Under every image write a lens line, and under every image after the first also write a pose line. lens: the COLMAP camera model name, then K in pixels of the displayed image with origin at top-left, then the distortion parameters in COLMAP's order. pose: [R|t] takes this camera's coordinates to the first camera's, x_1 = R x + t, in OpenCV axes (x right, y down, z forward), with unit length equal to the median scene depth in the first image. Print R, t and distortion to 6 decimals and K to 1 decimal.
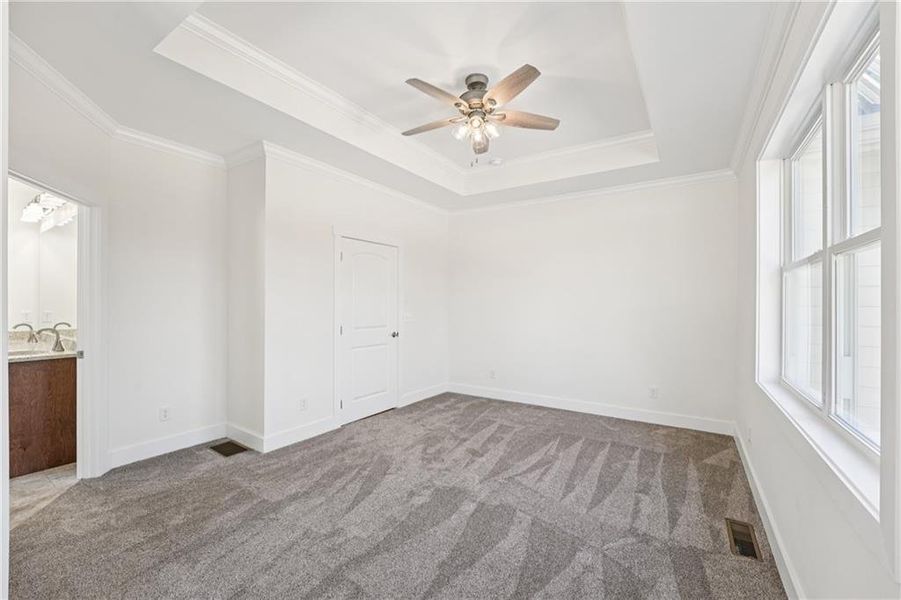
lens RADIAL K [[374.0, 0, 447.9], [0, 374.0, 302.6], [0, 0, 1]] dist [-0.016239, -0.000085]
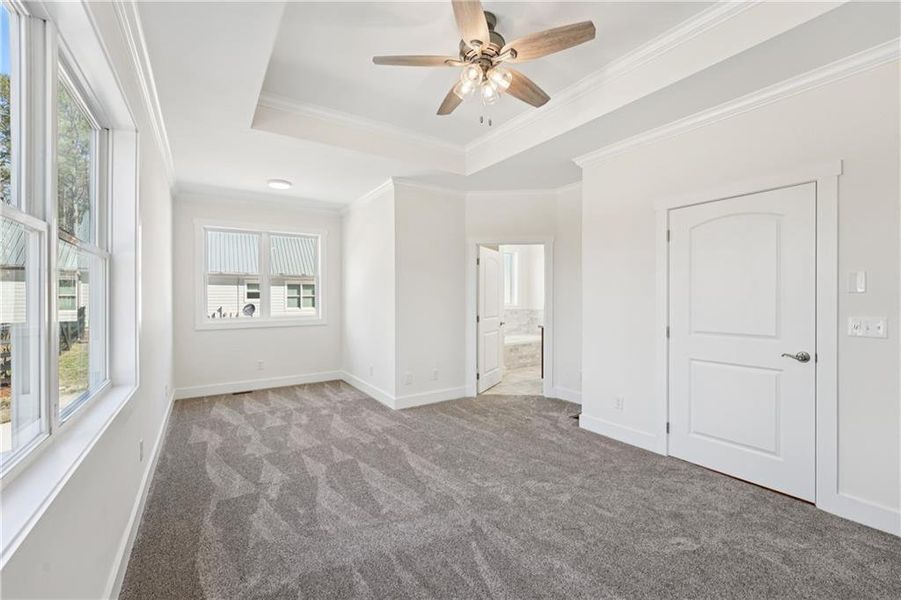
lens RADIAL K [[374.0, 0, 453.0], [0, 374.0, 298.1], [0, 0, 1]] dist [-0.016239, -0.000085]
pose [[-0.391842, -0.006689, -0.920008, 0.645878], [-0.004075, 0.999976, -0.005535, 0.013105], [0.920024, 0.001580, -0.391860, 0.963380]]
